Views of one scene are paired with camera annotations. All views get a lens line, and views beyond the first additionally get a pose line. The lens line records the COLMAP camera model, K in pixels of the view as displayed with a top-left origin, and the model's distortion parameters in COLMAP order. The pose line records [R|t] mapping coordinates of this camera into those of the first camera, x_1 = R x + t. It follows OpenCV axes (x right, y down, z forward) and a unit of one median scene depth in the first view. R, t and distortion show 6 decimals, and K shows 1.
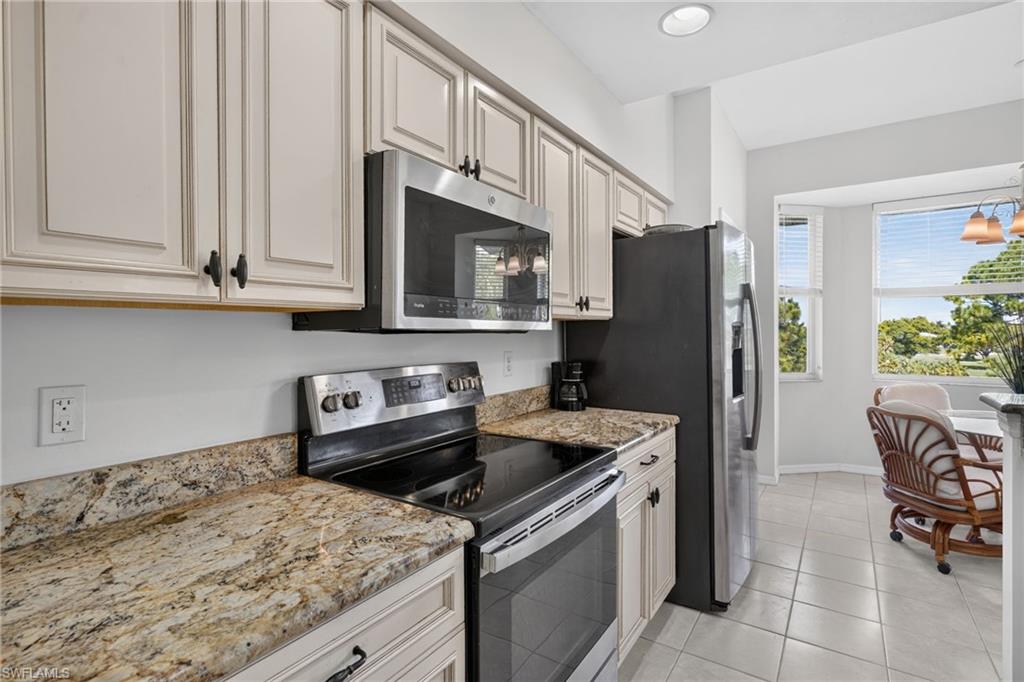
lens RADIAL K [[500.0, 0, 510.9], [0, 500.0, 329.8], [0, 0, 1]] dist [-0.017359, 0.008803]
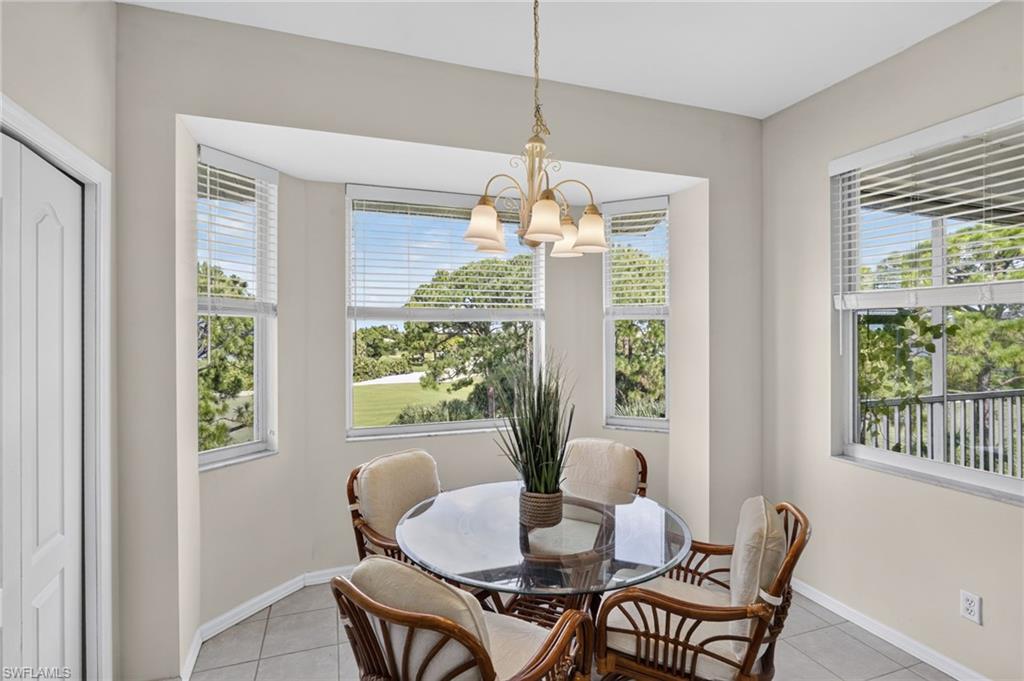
lens RADIAL K [[500.0, 0, 509.0], [0, 500.0, 336.1], [0, 0, 1]] dist [-0.017359, 0.008803]
pose [[0.593505, -0.000689, 0.804830, 0.289793], [0.001296, 0.999999, -0.000100, -0.041064], [-0.804830, 0.001102, 0.593505, 0.387449]]
